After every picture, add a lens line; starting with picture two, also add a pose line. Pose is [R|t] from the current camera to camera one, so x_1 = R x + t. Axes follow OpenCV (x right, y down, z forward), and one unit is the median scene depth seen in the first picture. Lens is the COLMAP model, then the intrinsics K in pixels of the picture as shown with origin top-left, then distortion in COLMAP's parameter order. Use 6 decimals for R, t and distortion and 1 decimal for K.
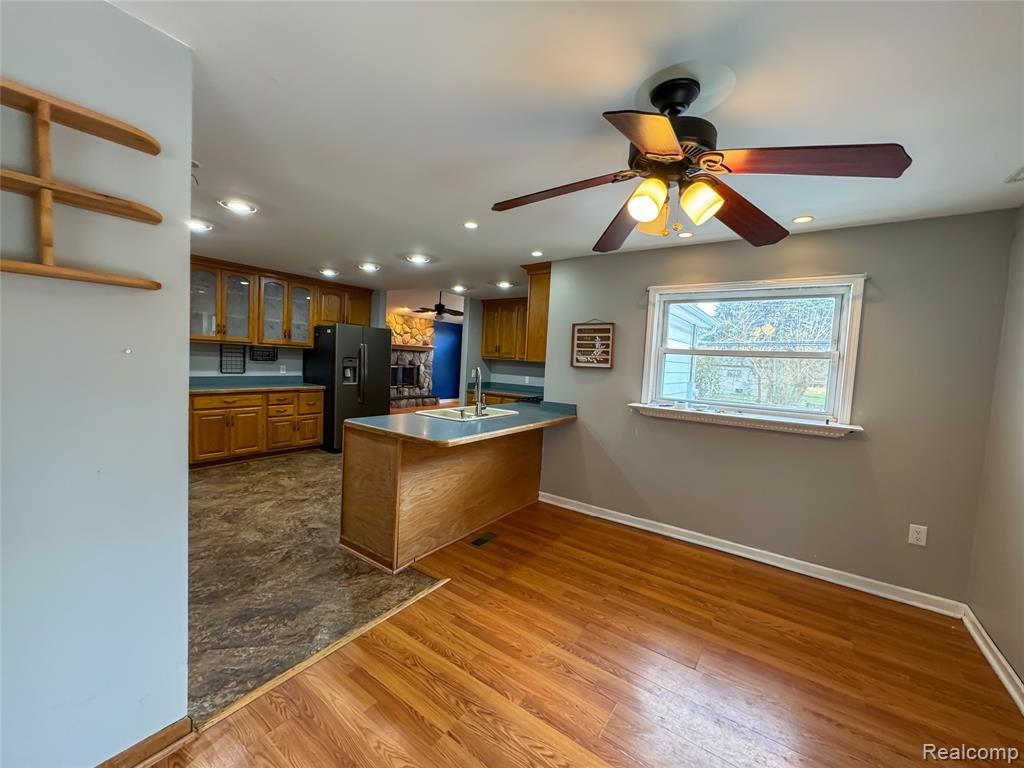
lens RADIAL K [[408.0, 0, 513.7], [0, 408.0, 384.8], [0, 0, 1]] dist [-0.000704, 0.000075]
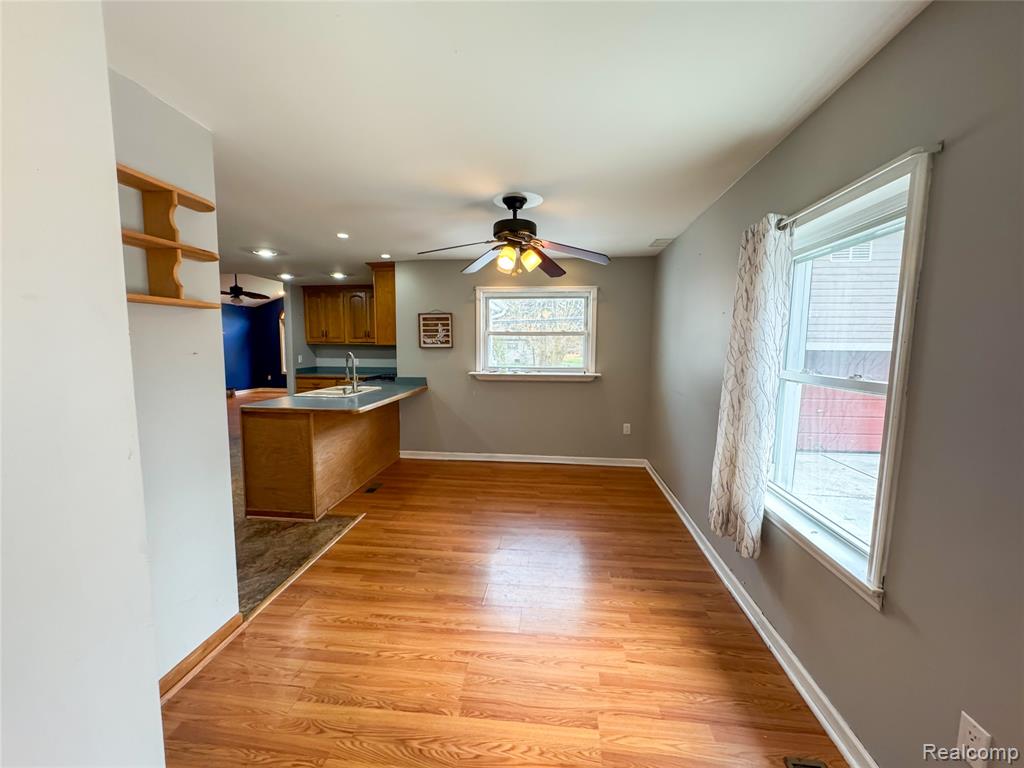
lens RADIAL K [[408.0, 0, 512.5], [0, 408.0, 384.8], [0, 0, 1]] dist [-0.000704, 0.000075]
pose [[0.875252, -0.093490, 0.474545, -0.215851], [0.068035, 0.995184, 0.070576, 0.000376], [-0.478858, -0.029486, 0.877397, -0.246879]]
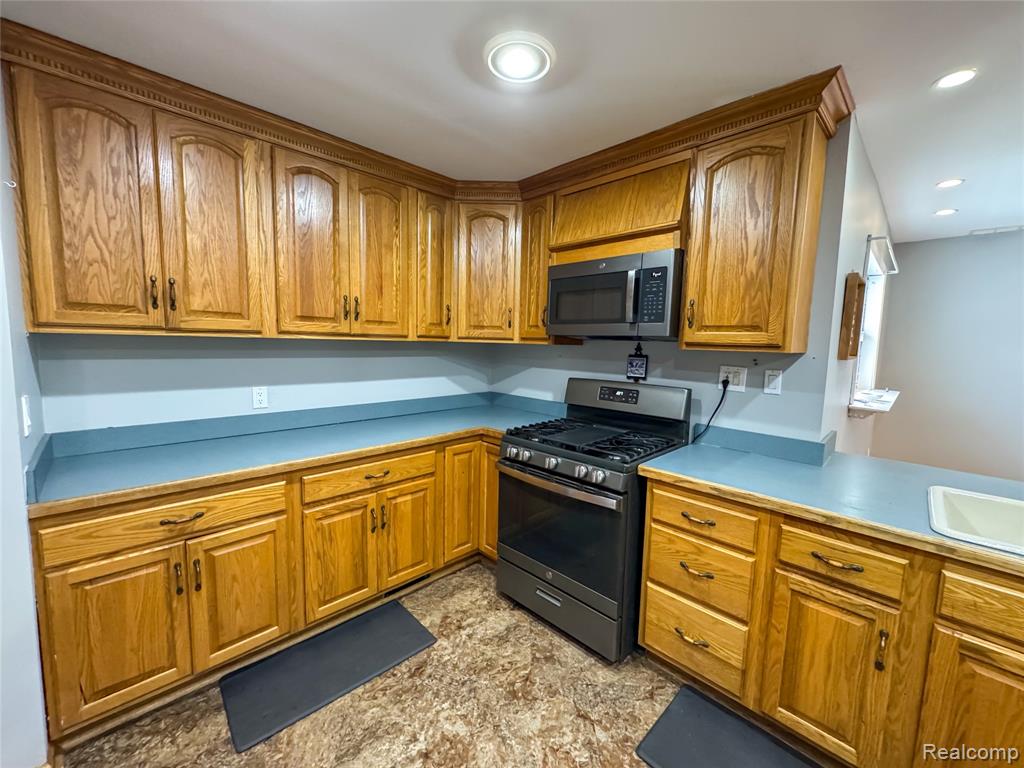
lens RADIAL K [[408.0, 0, 512.5], [0, 408.0, 384.8], [0, 0, 1]] dist [-0.000704, 0.000075]
pose [[0.176950, -0.153464, 0.972182, -0.421795], [0.043893, 0.988017, 0.147975, -0.105523], [-0.983241, 0.016488, 0.181565, 1.298349]]
